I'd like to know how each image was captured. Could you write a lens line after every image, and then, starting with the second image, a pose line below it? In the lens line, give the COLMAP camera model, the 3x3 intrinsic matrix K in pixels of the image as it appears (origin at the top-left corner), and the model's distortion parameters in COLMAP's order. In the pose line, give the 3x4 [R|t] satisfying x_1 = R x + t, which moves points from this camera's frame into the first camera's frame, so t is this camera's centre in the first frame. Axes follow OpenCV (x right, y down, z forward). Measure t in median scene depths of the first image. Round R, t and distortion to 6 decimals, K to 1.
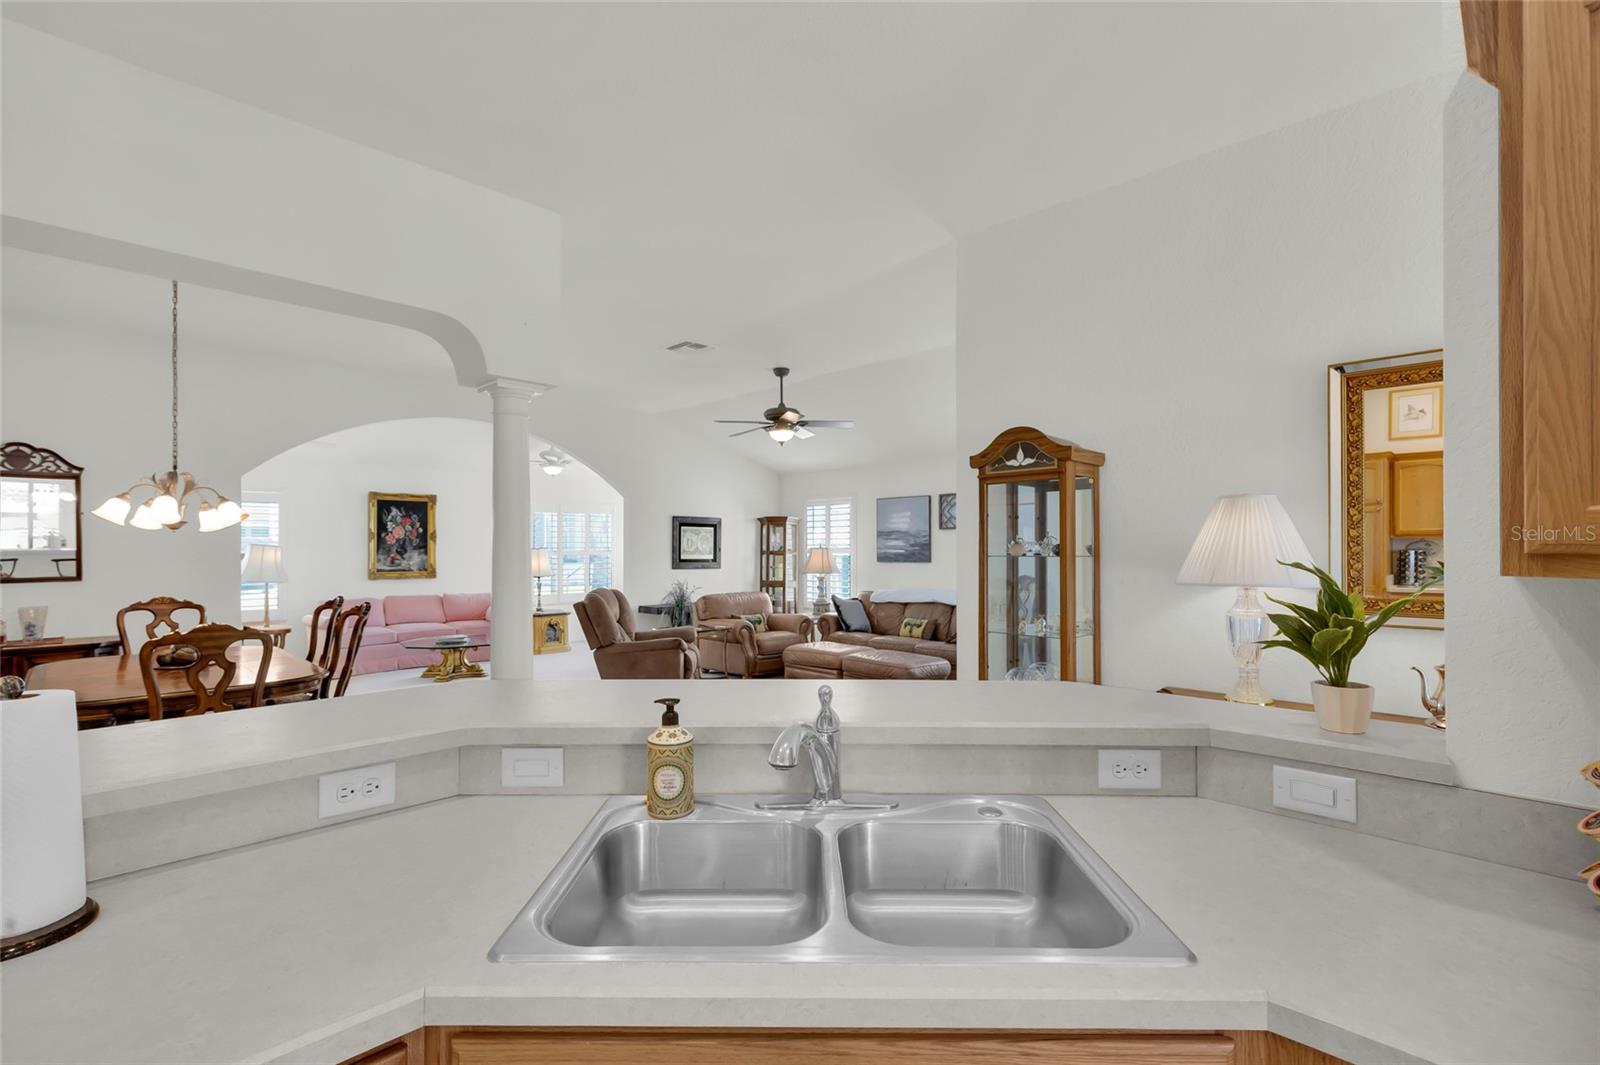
lens RADIAL K [[729.9, 0, 800.6], [0, 729.9, 553.1], [0, 0, 1]] dist [0.002981, -0.000098]
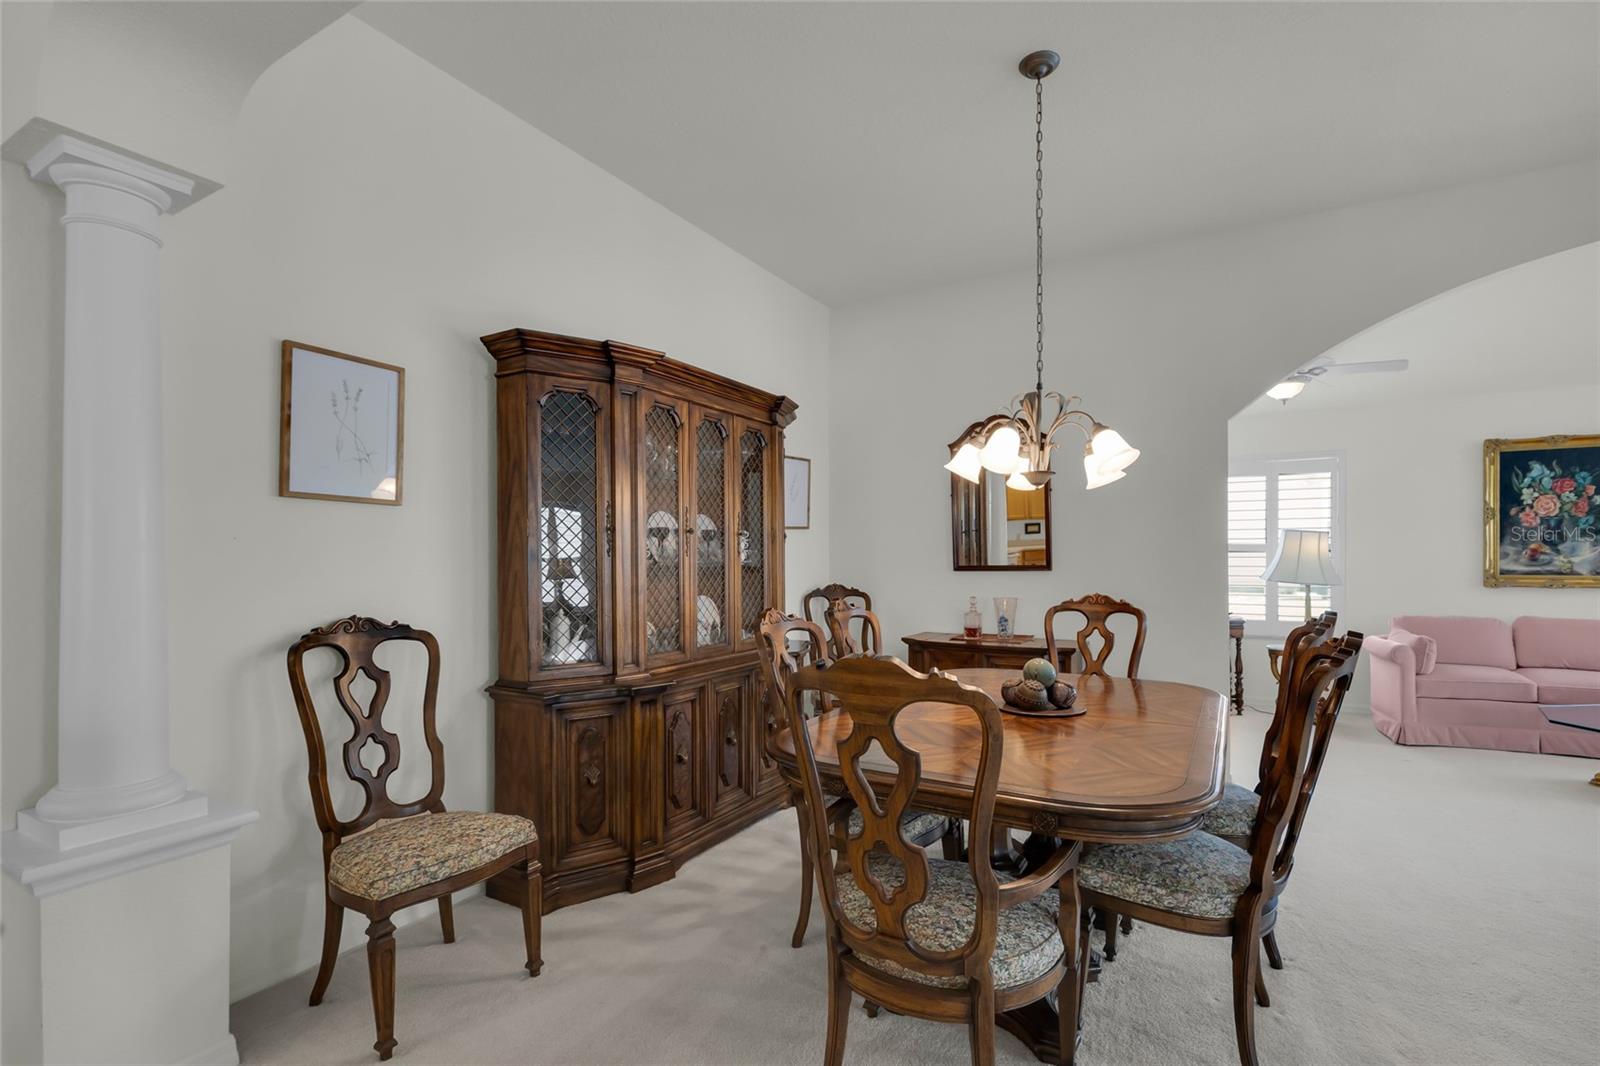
lens RADIAL K [[729.9, 0, 800.6], [0, 729.9, 553.6], [0, 0, 1]] dist [0.002981, -0.000098]
pose [[0.240409, -0.004392, -0.970662, -0.141881], [-0.003274, 0.999980, -0.005336, 0.014062], [0.970666, 0.004461, 0.240390, 0.309655]]
